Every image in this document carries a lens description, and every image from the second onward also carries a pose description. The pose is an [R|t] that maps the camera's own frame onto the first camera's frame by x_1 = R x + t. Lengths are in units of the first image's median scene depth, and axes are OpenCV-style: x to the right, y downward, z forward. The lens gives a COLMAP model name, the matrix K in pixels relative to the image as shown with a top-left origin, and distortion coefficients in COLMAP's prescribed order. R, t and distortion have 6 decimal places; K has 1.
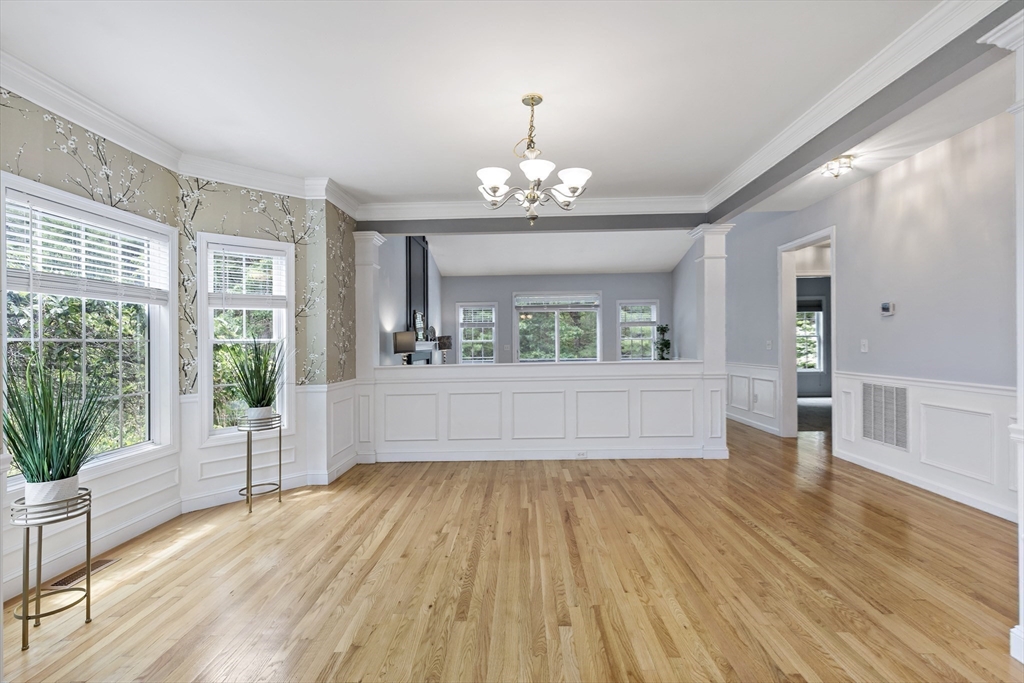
lens RADIAL K [[462.7, 0, 517.9], [0, 462.7, 345.1], [0, 0, 1]] dist [0.003551, 0.001730]
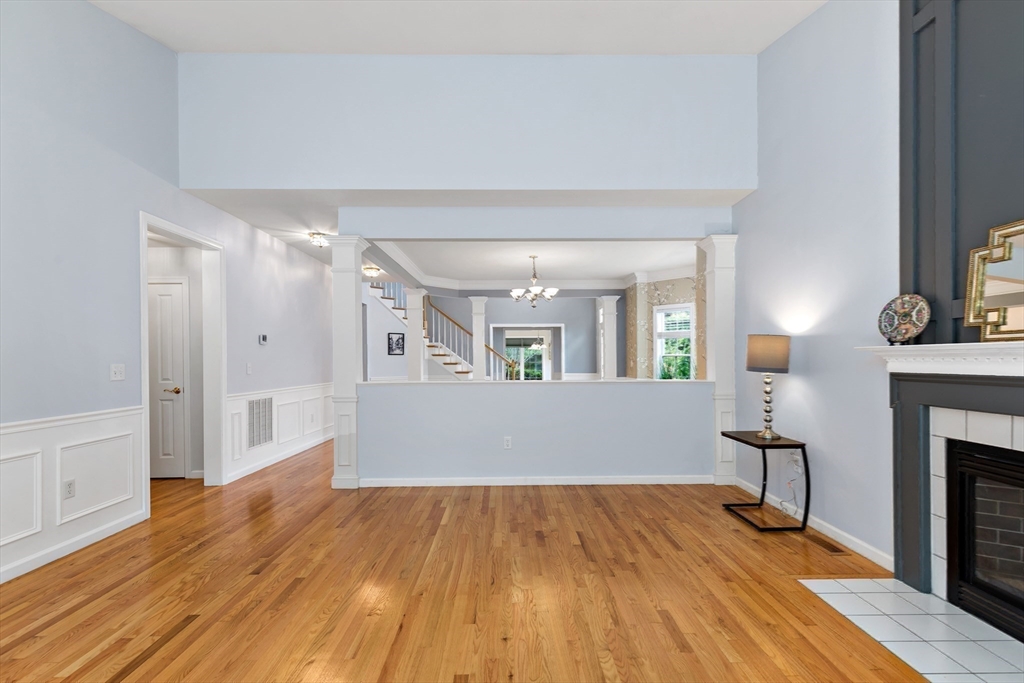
lens RADIAL K [[462.7, 0, 528.4], [0, 462.7, 356.9], [0, 0, 1]] dist [0.003551, 0.001730]
pose [[-0.998378, 0.023765, -0.051741, 0.132059], [0.023829, 0.999716, -0.000616, -0.011653], [0.051712, -0.001848, -0.998660, 2.476094]]
